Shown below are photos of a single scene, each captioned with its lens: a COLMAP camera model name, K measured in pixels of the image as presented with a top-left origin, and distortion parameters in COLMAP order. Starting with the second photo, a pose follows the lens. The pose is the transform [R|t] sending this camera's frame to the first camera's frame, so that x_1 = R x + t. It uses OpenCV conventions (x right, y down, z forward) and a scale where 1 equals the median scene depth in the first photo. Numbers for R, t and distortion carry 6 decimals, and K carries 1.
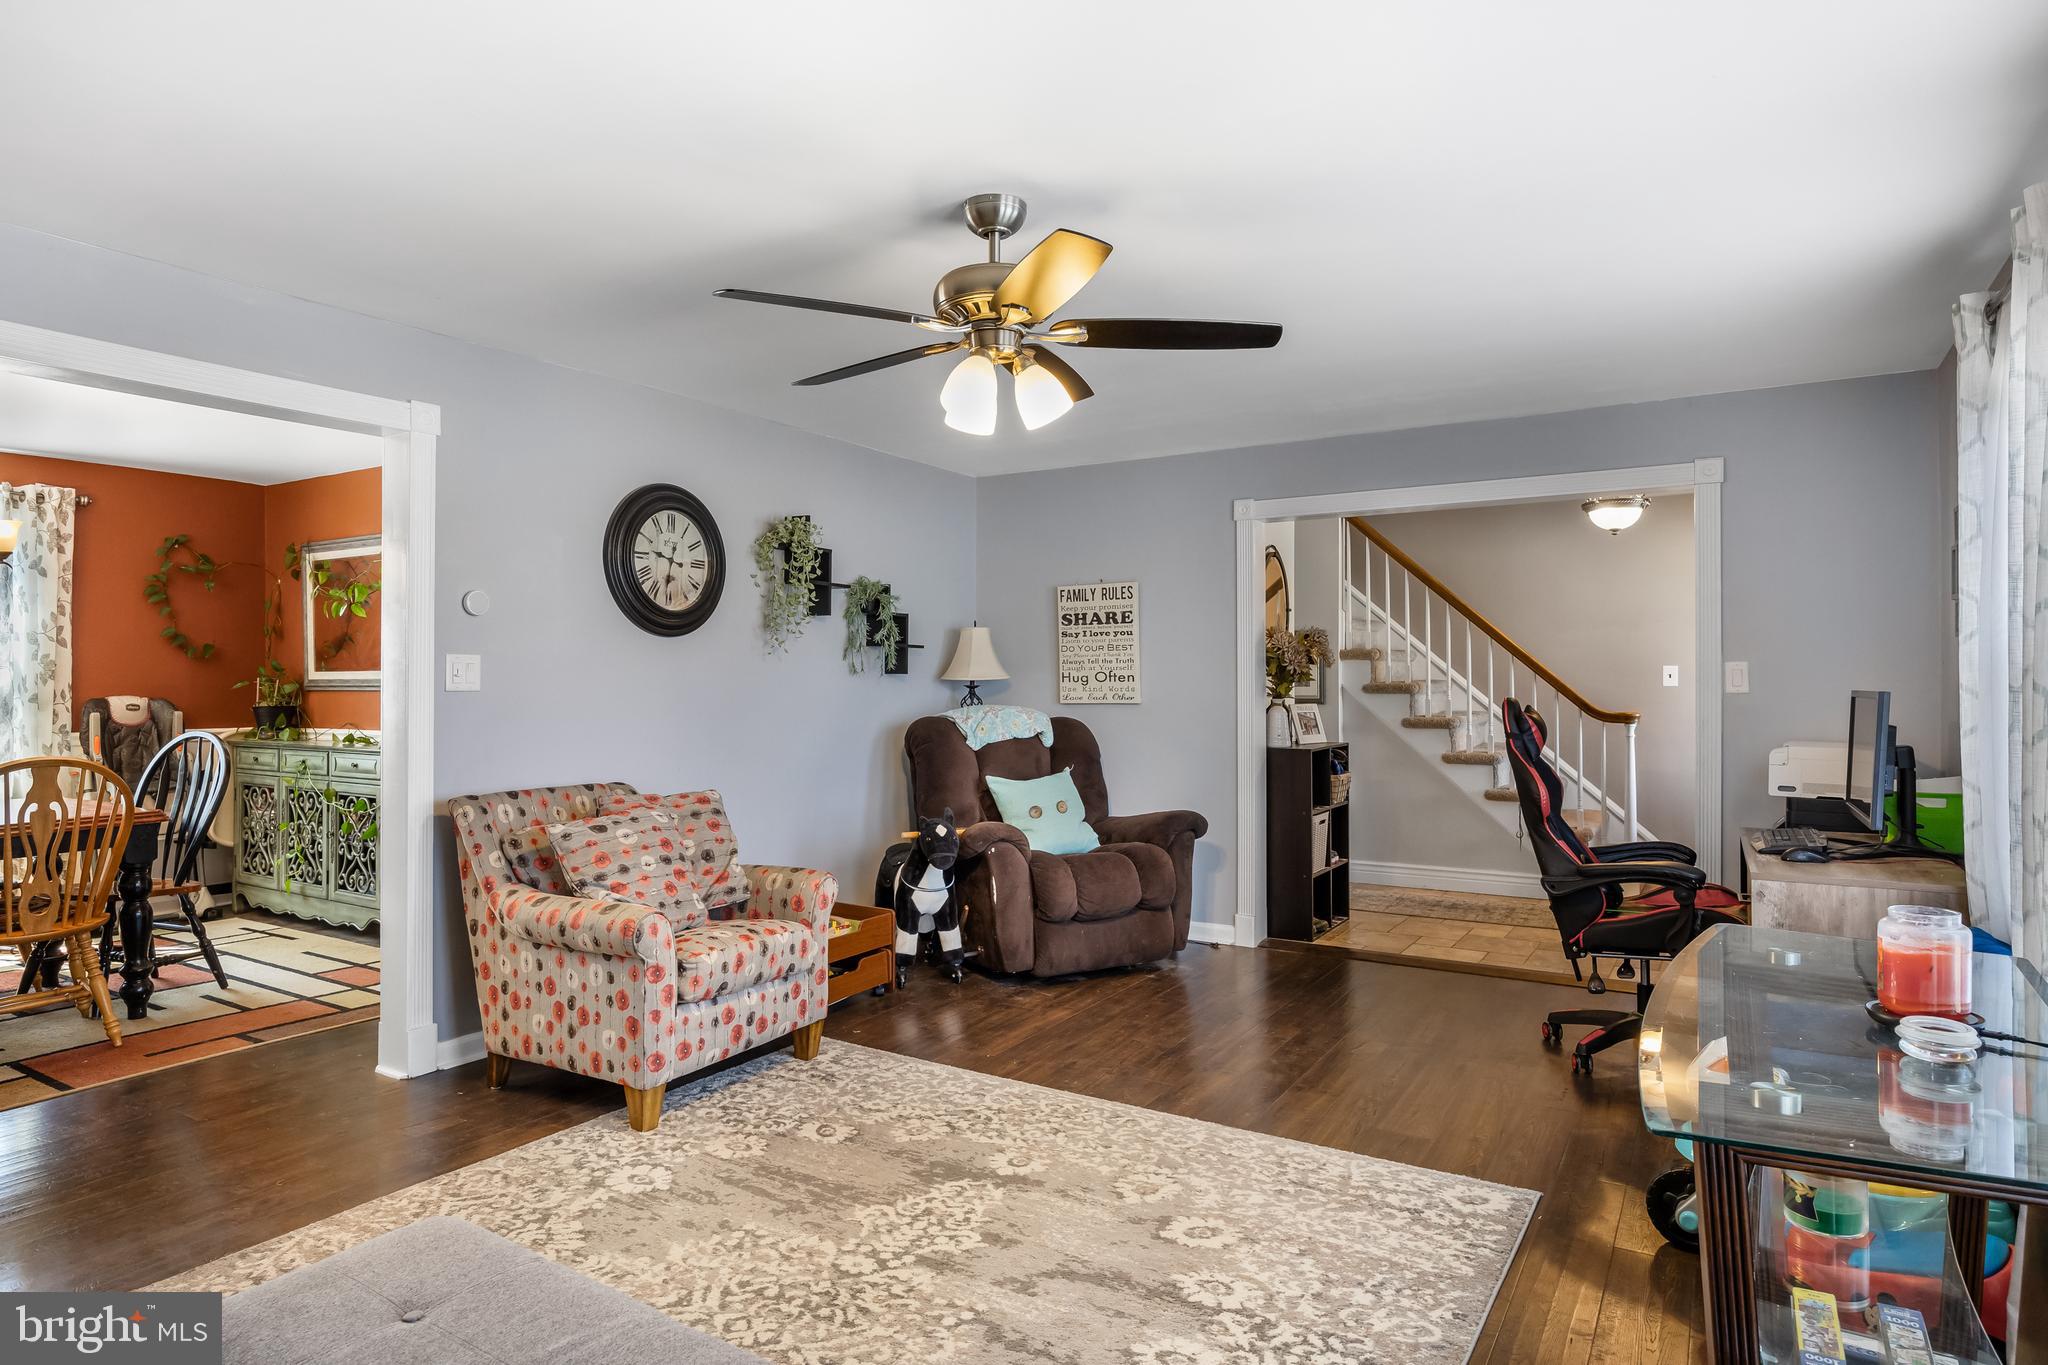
lens RADIAL K [[1170.9, 0, 1026.7], [0, 1170.9, 682.6], [0, 0, 1]] dist [-0.000960, -0.001849]
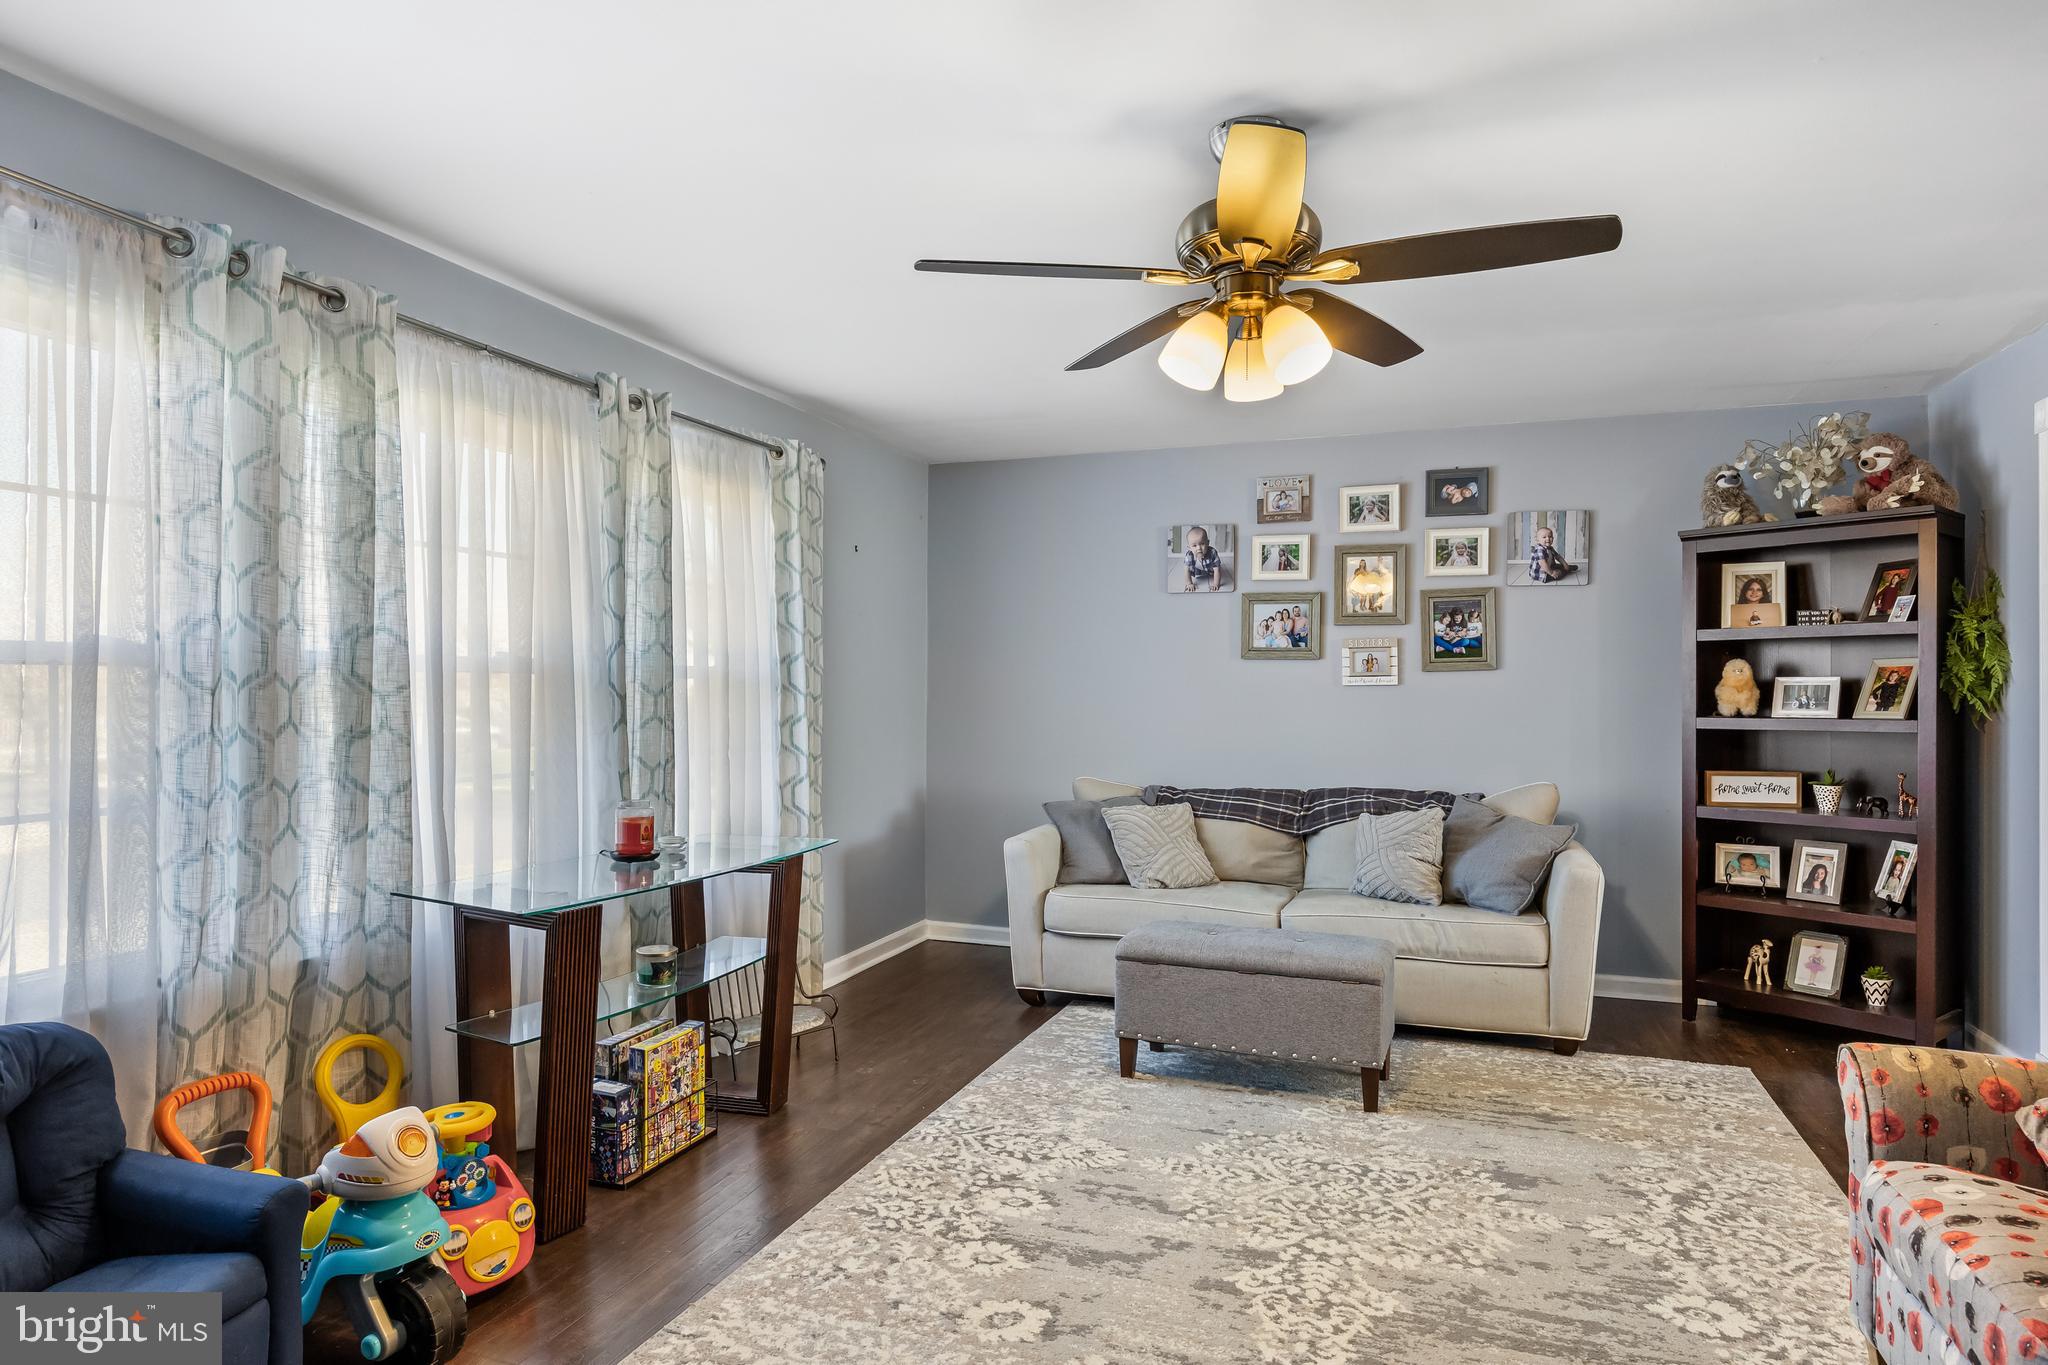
lens RADIAL K [[1170.9, 0, 1006.4], [0, 1170.9, 687.5], [0, 0, 1]] dist [-0.000960, -0.001849]
pose [[-0.983348, -0.004576, -0.181675, 0.309171], [-0.004542, 0.999990, -0.000602, -0.000492], [0.181676, 0.000233, -0.983358, 1.861563]]
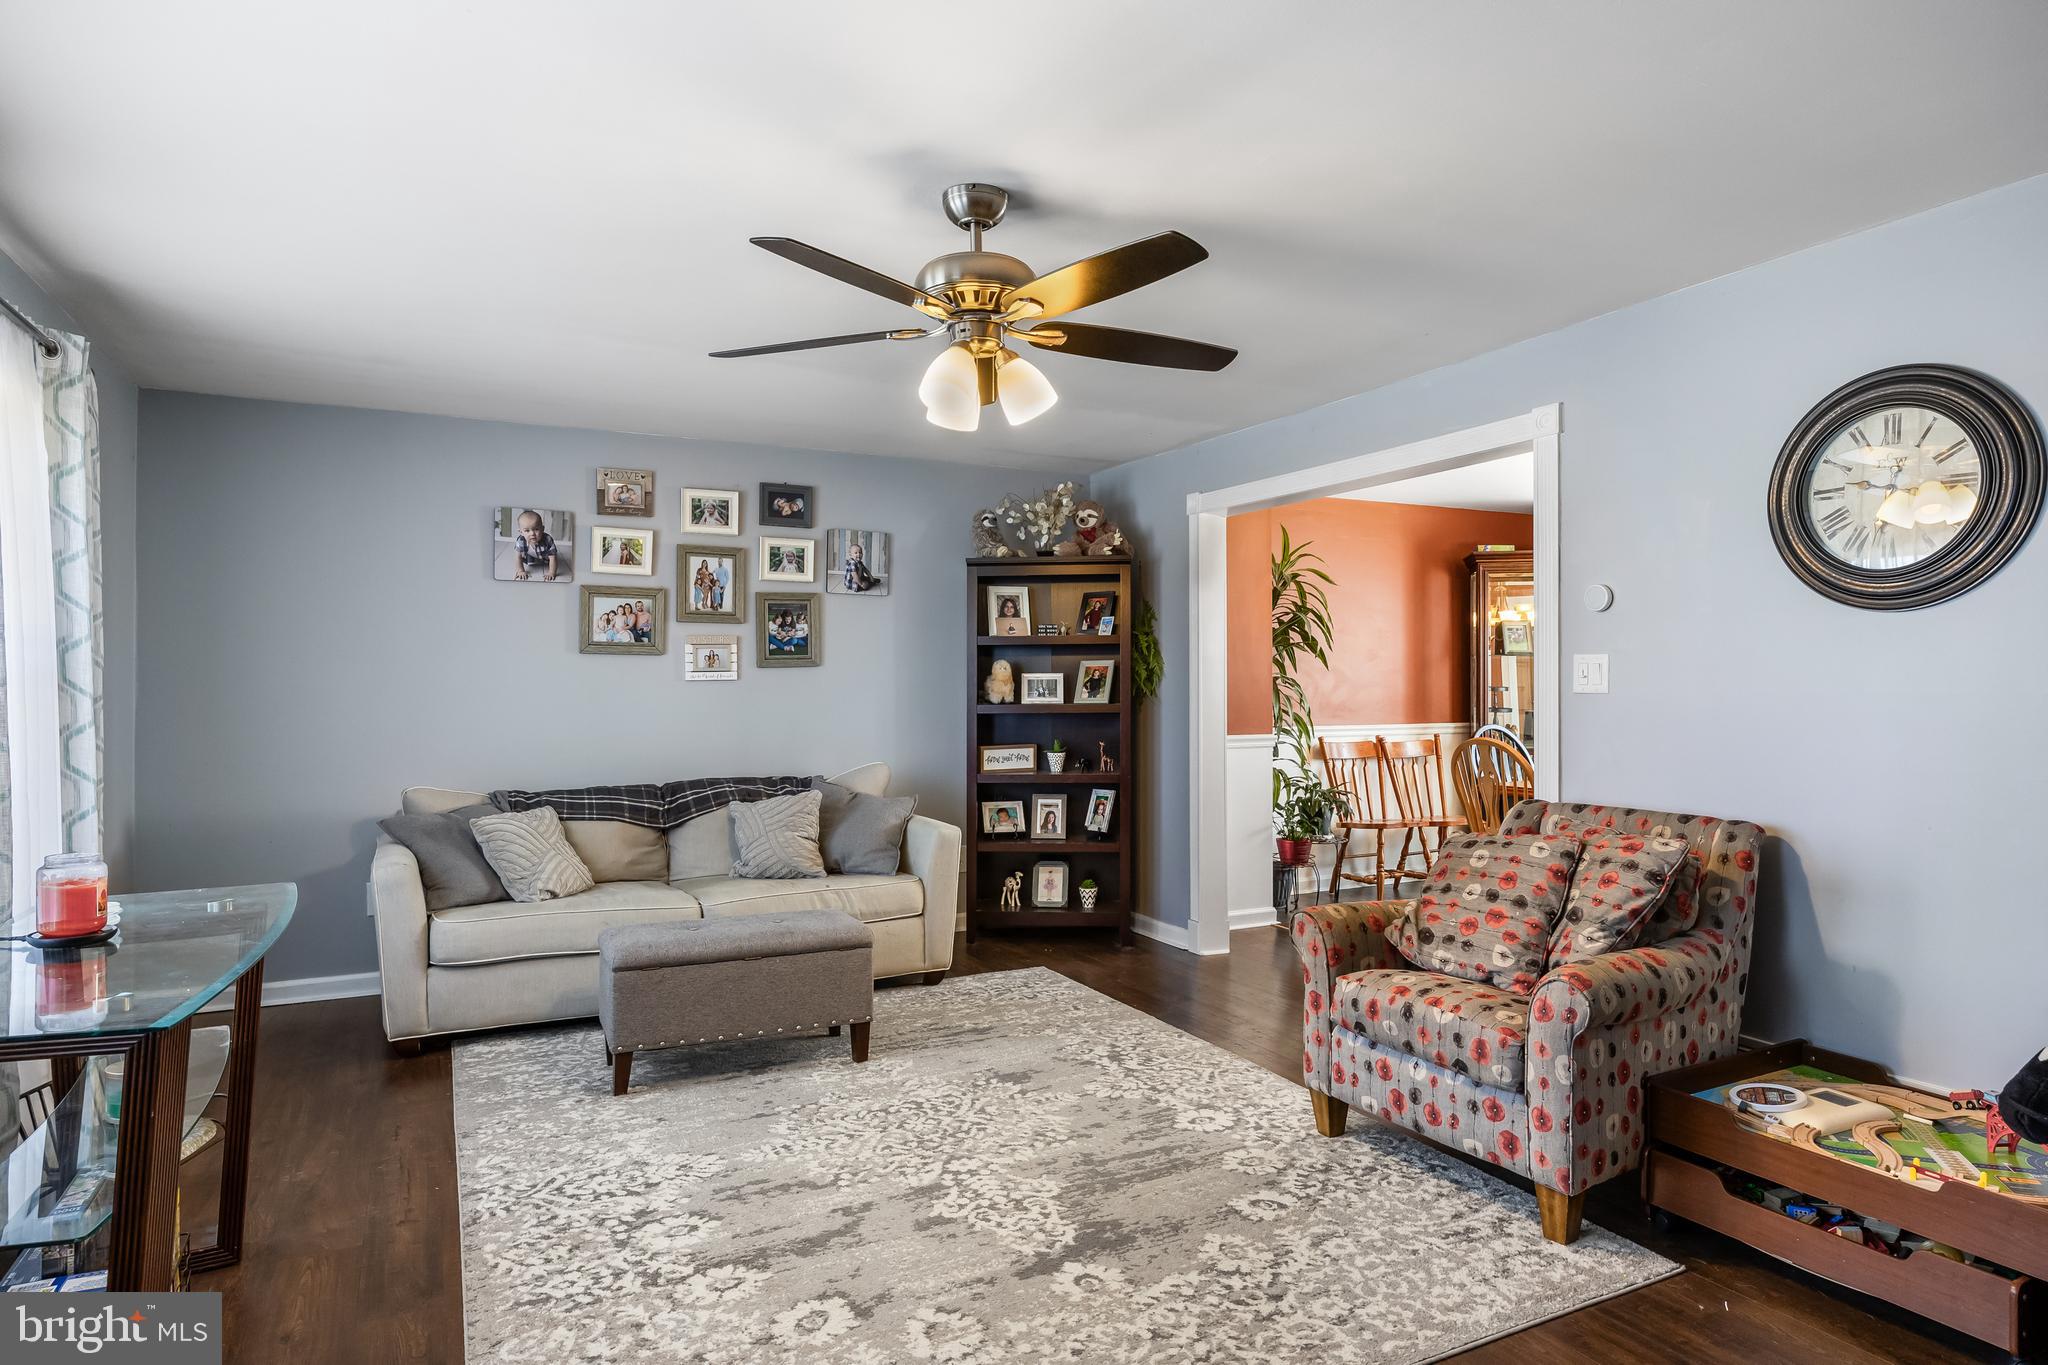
lens RADIAL K [[1170.9, 0, 1012.0], [0, 1170.9, 681.0], [0, 0, 1]] dist [-0.000960, -0.001849]
pose [[-0.530491, -0.002052, -0.847688, 0.807285], [0.000630, 0.999996, -0.002815, -0.000659], [0.847691, -0.002027, -0.530487, 1.587867]]
